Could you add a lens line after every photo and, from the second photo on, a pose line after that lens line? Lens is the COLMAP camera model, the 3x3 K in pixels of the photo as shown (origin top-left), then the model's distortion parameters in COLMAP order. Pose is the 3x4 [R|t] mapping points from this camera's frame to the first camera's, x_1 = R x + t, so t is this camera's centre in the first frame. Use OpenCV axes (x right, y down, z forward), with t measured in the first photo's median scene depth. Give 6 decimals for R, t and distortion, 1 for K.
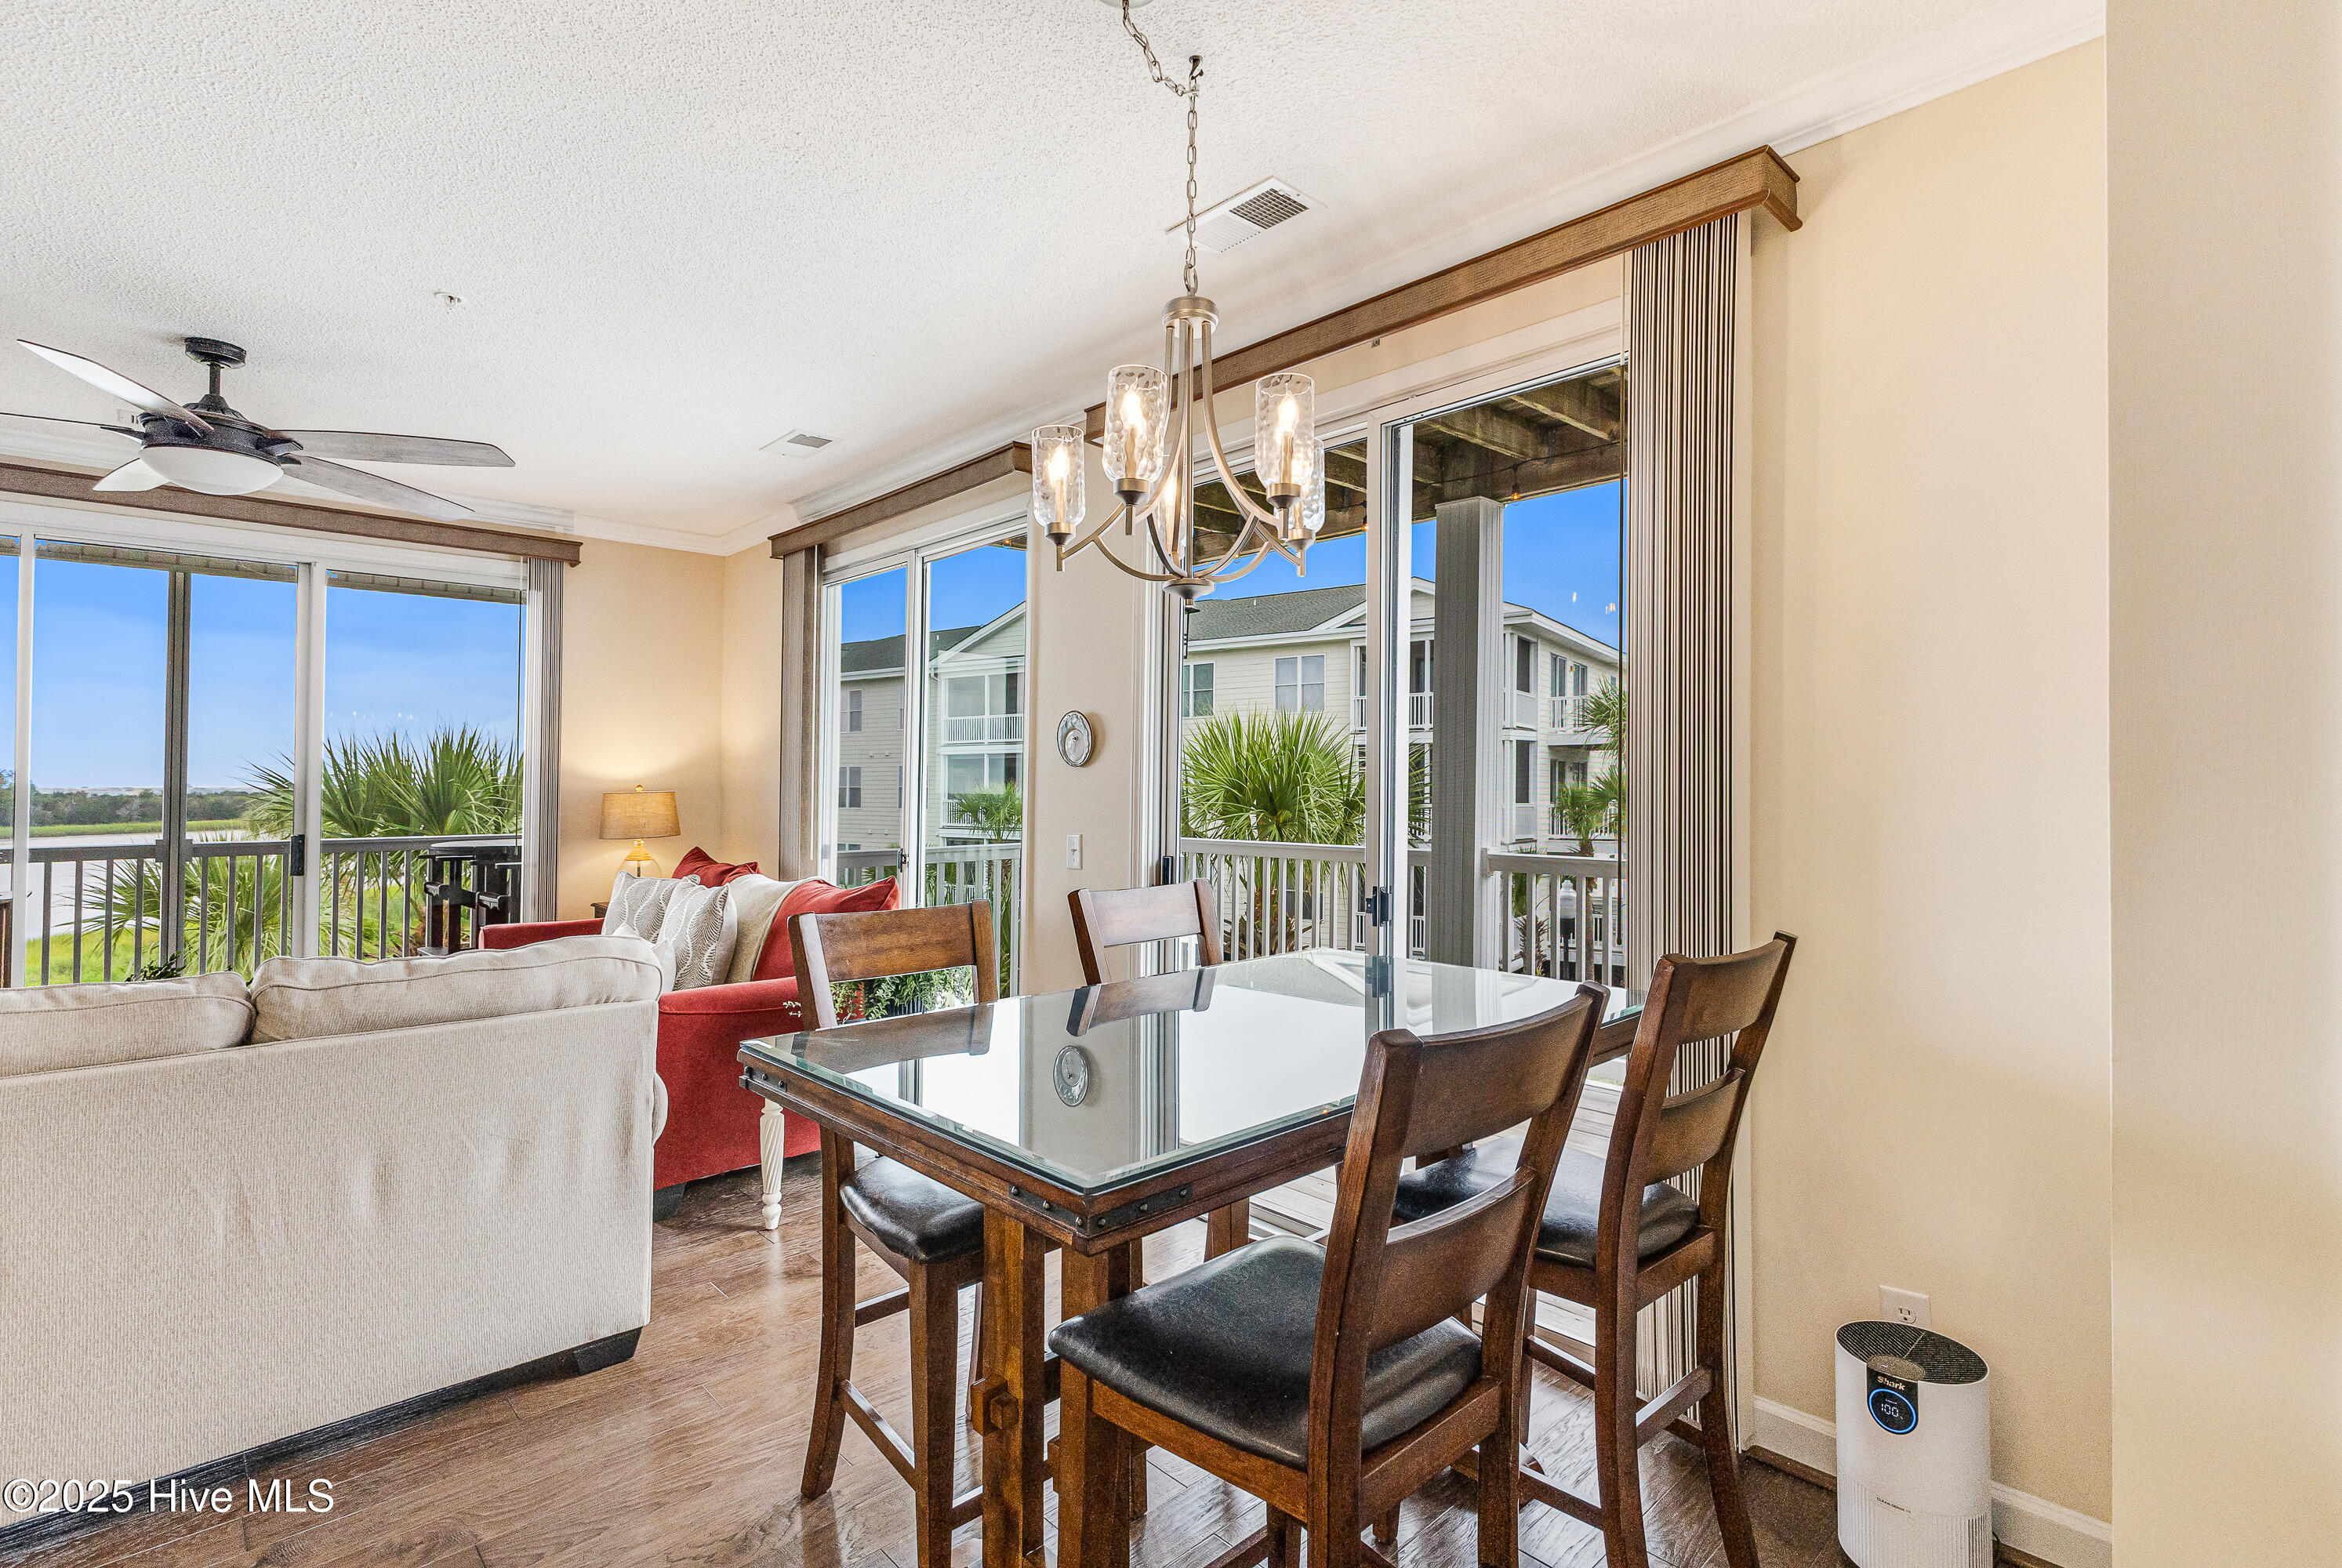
lens RADIAL K [[1106.3, 0, 1163.6], [0, 1106.3, 784.7], [0, 0, 1]] dist [-0.001872, -0.000660]
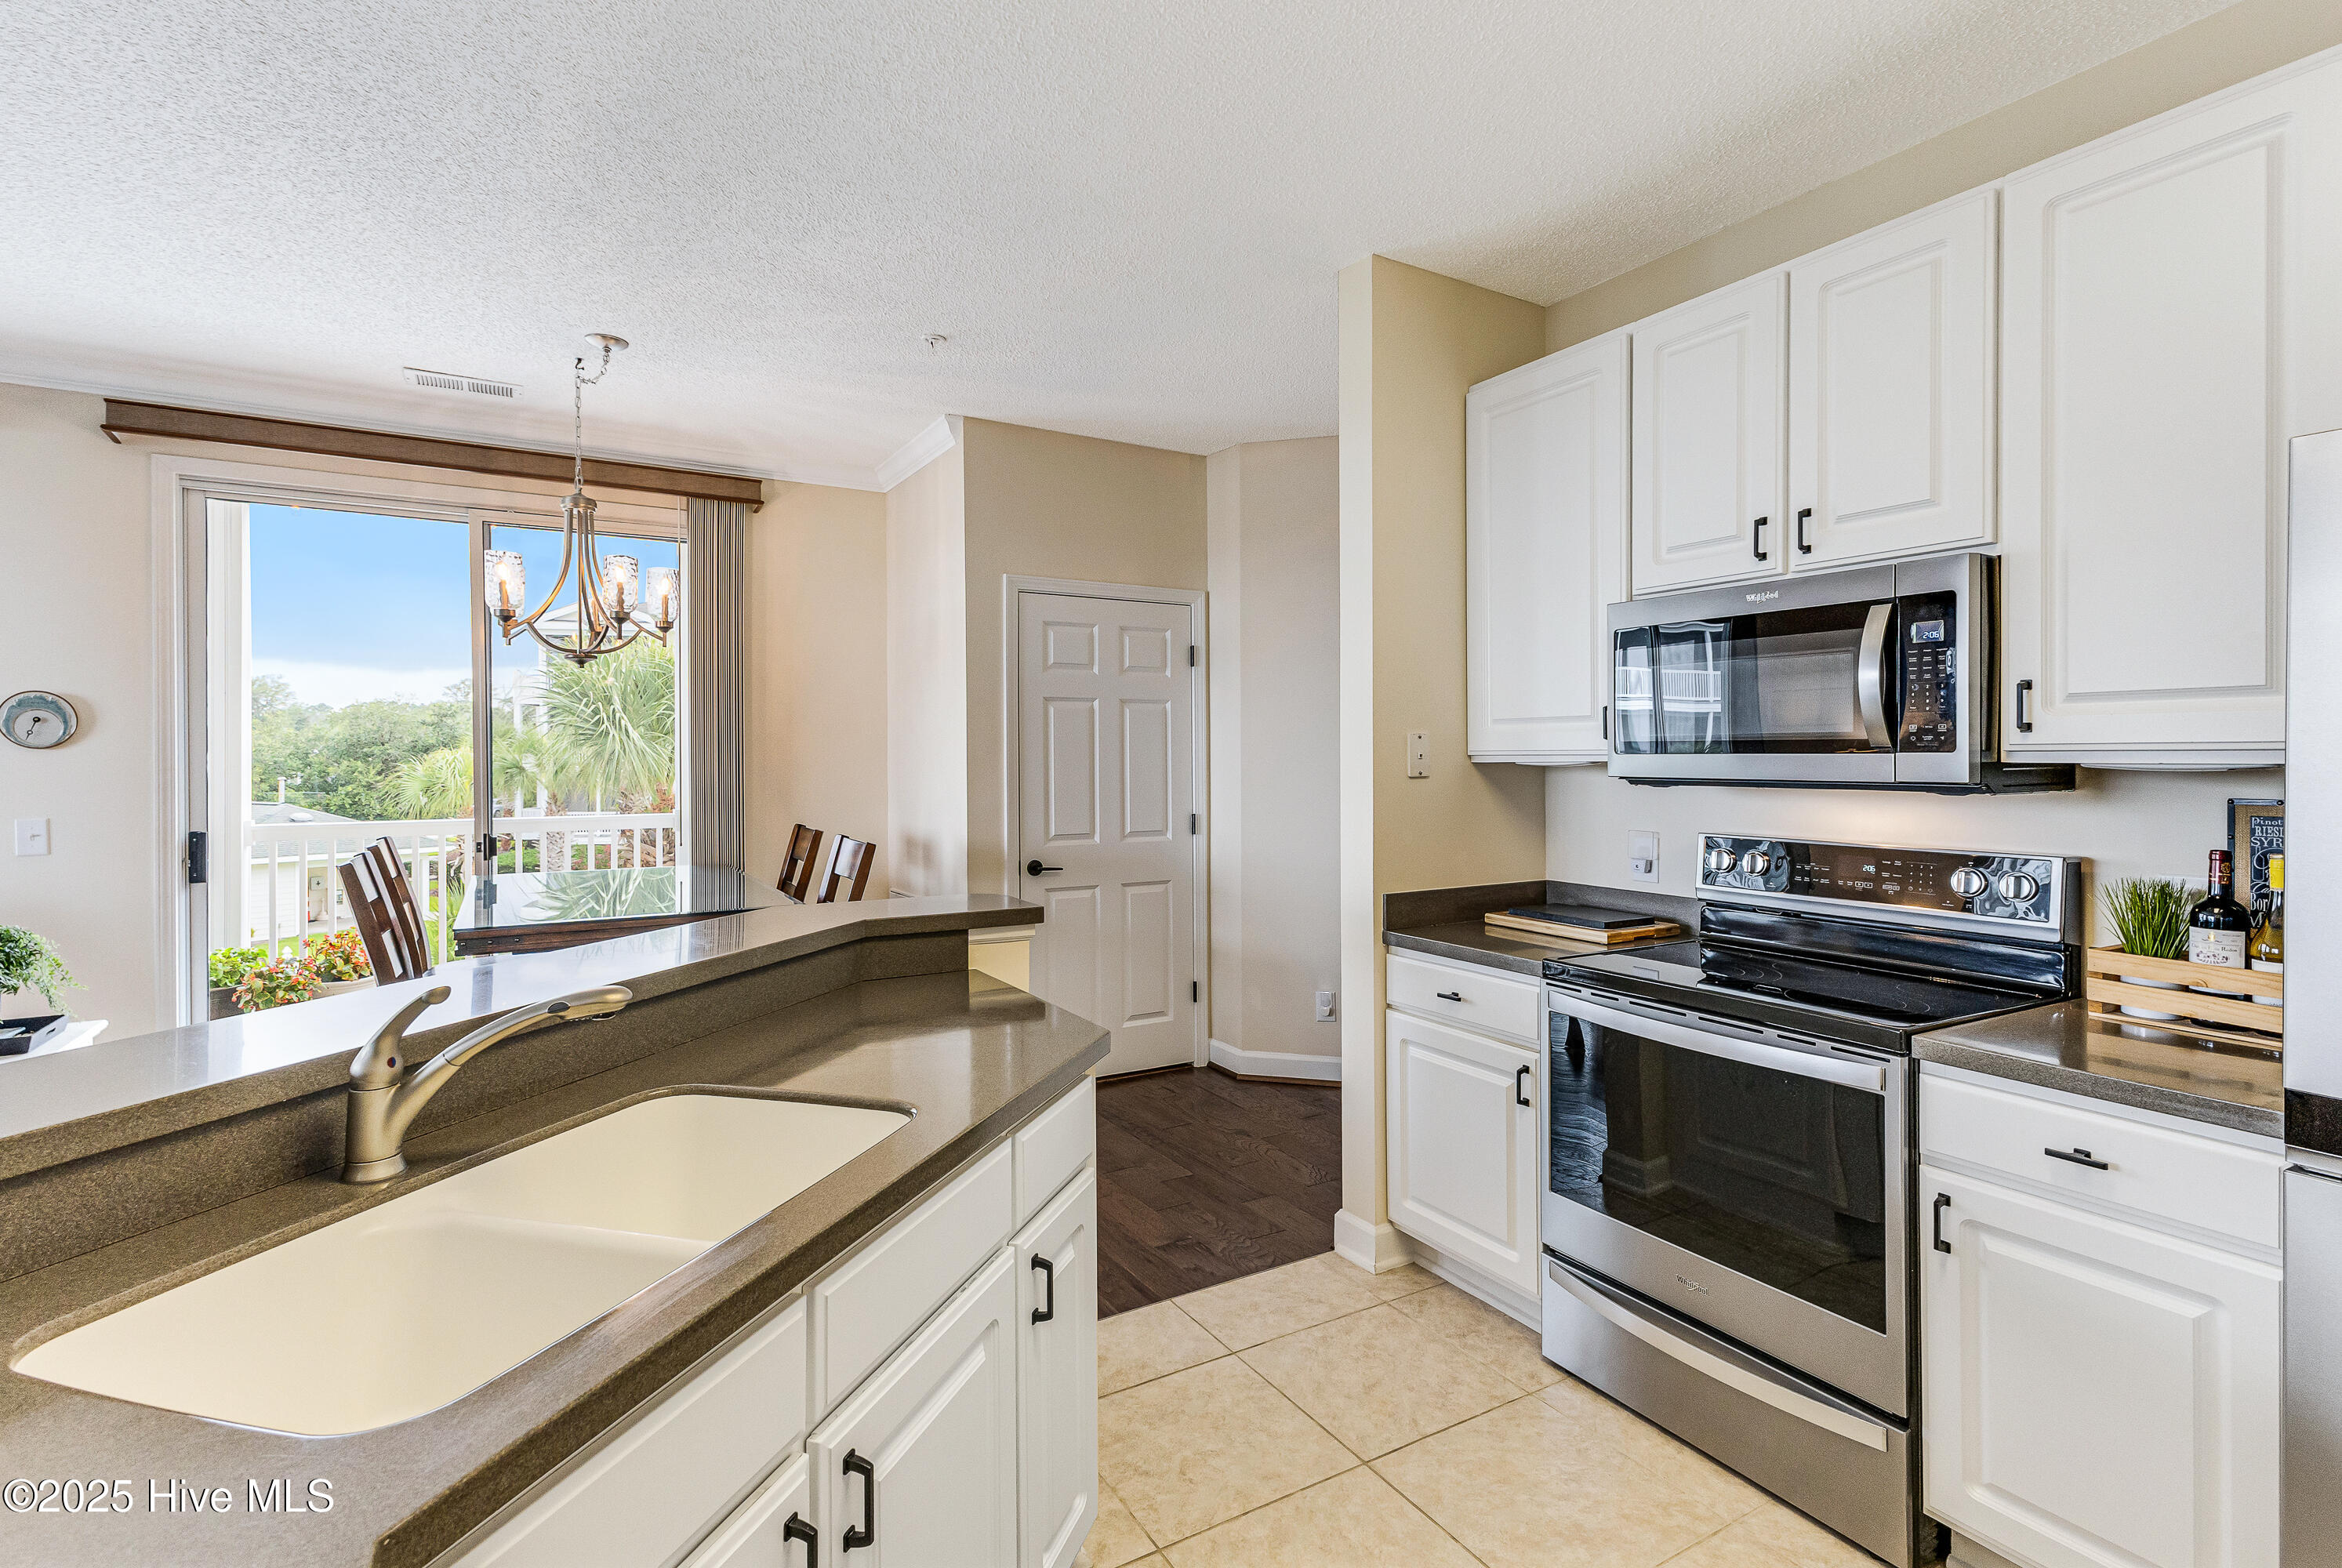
lens RADIAL K [[1074.3, 0, 1166.6], [0, 1074.3, 764.4], [0, 0, 1]] dist [0.001156, 0.028384]
pose [[0.223643, -0.007600, 0.974641, -0.557958], [-0.003698, 0.999956, 0.008646, -0.009583], [-0.974664, -0.005538, 0.223605, -0.115250]]
